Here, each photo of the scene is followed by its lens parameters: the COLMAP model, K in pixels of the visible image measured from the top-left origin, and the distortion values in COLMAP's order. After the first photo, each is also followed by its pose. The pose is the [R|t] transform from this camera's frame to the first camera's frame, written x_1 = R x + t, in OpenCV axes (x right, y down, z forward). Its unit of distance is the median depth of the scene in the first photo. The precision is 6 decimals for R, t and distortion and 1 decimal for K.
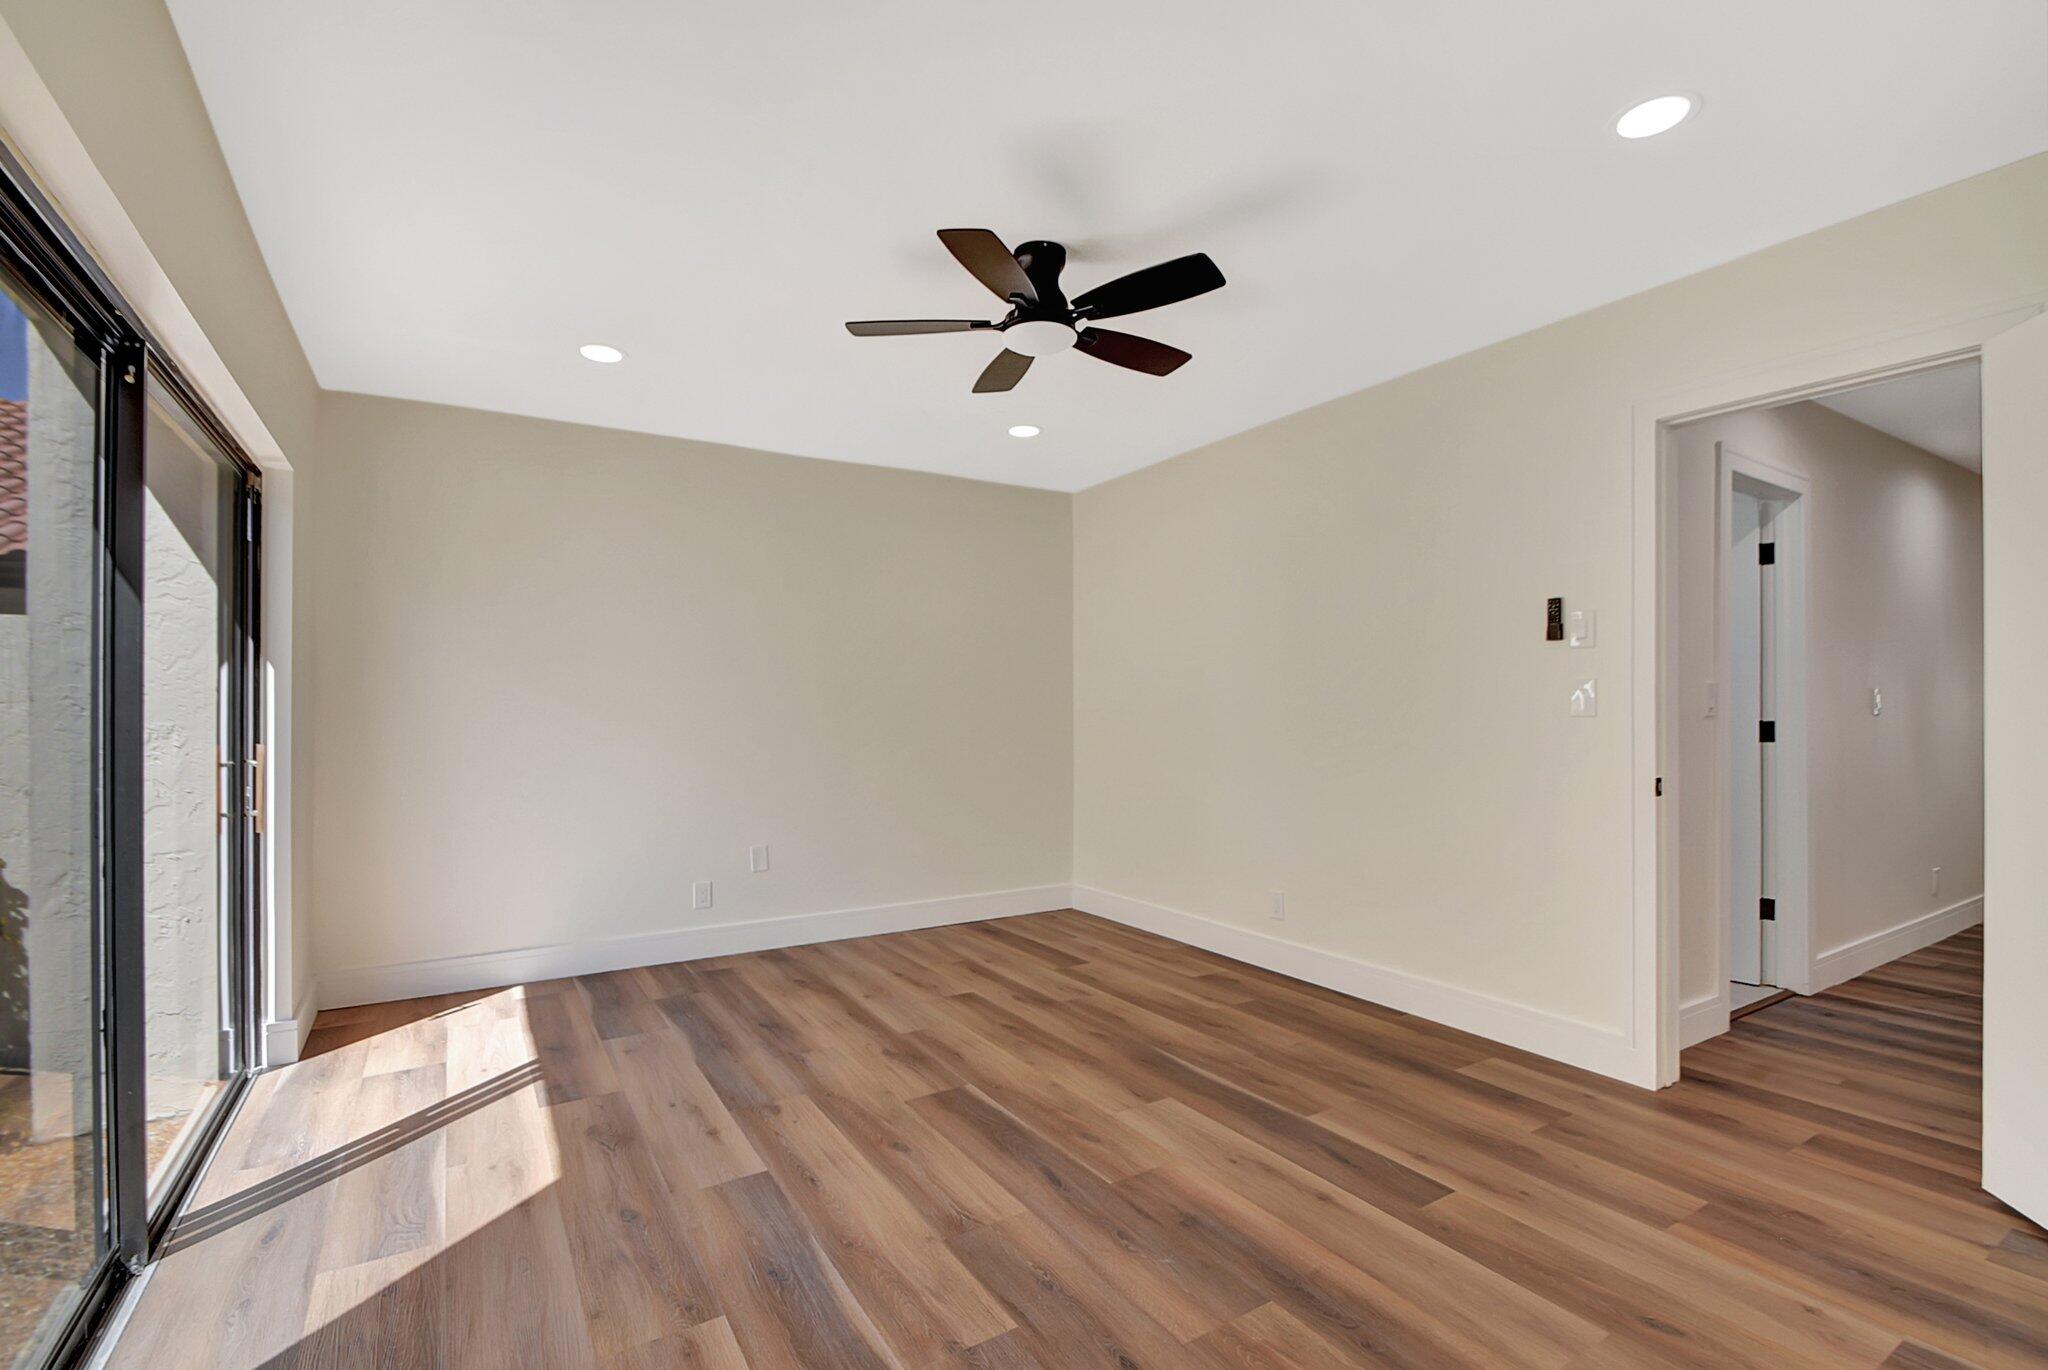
lens RADIAL K [[877.5, 0, 1060.2], [0, 877.5, 705.1], [0, 0, 1]] dist [0.000705, -0.000026]
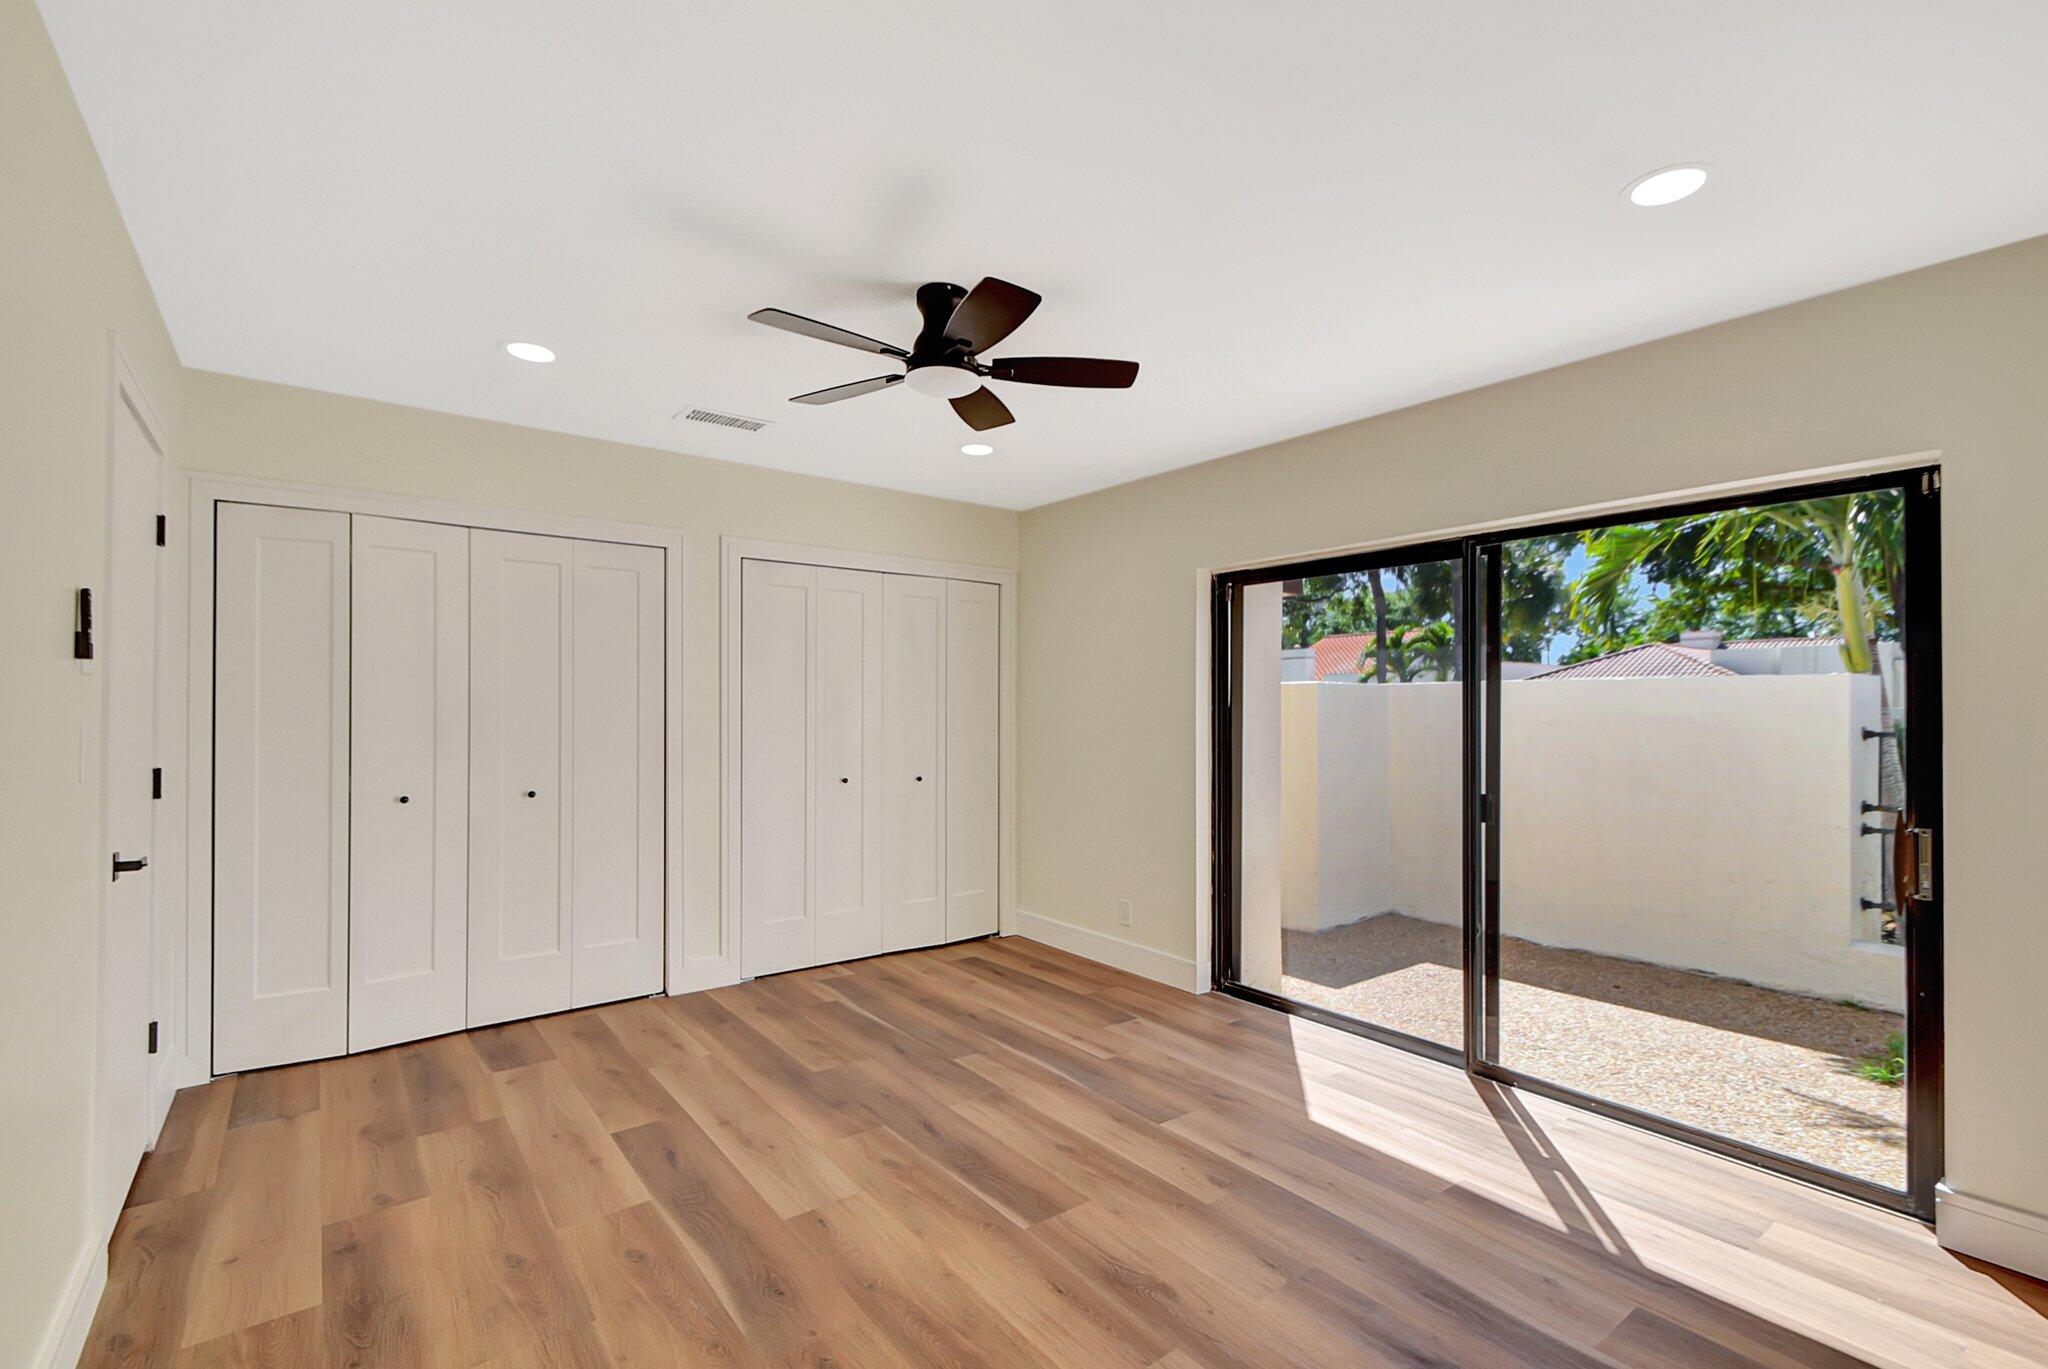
lens RADIAL K [[914.3, 0, 1020.9], [0, 914.3, 708.1], [0, 0, 1]] dist [0.002322, -0.012535]
pose [[-0.998745, -0.005185, -0.049813, -0.054196], [-0.004693, 0.999939, -0.009976, -0.037519], [0.049862, -0.009730, -0.998709, 1.786816]]
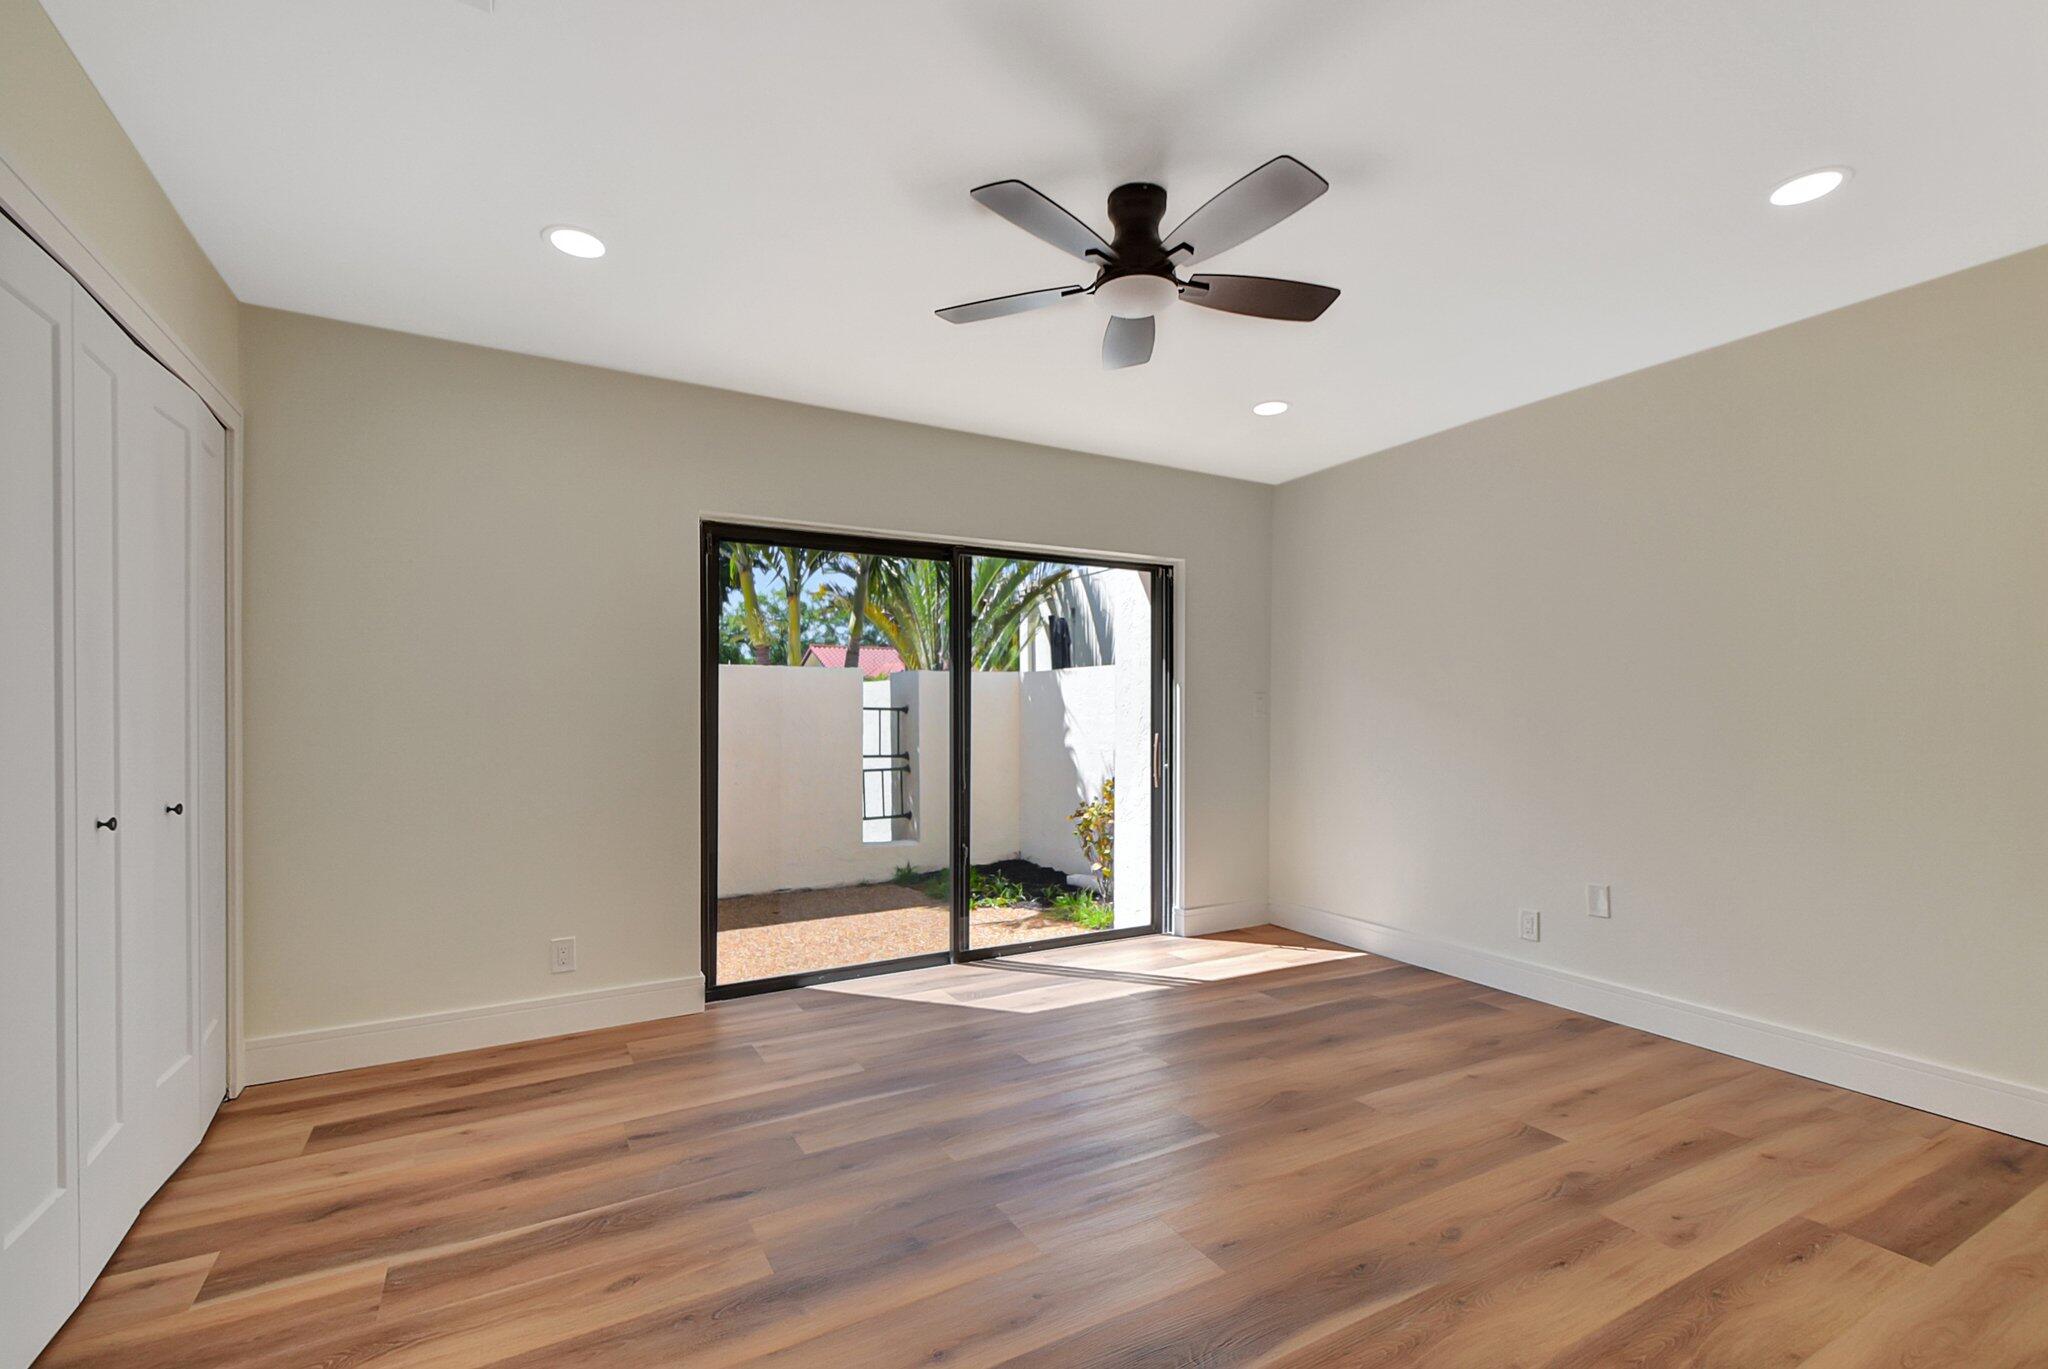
lens RADIAL K [[919.6, 0, 1017.7], [0, 919.6, 722.8], [0, 0, 1]] dist [0.004570, 0.000071]
pose [[-0.062579, 0.013641, -0.997947, 0.814763], [0.007459, 0.999885, 0.013200, -0.001283], [0.998012, -0.006618, -0.062673, 0.835806]]
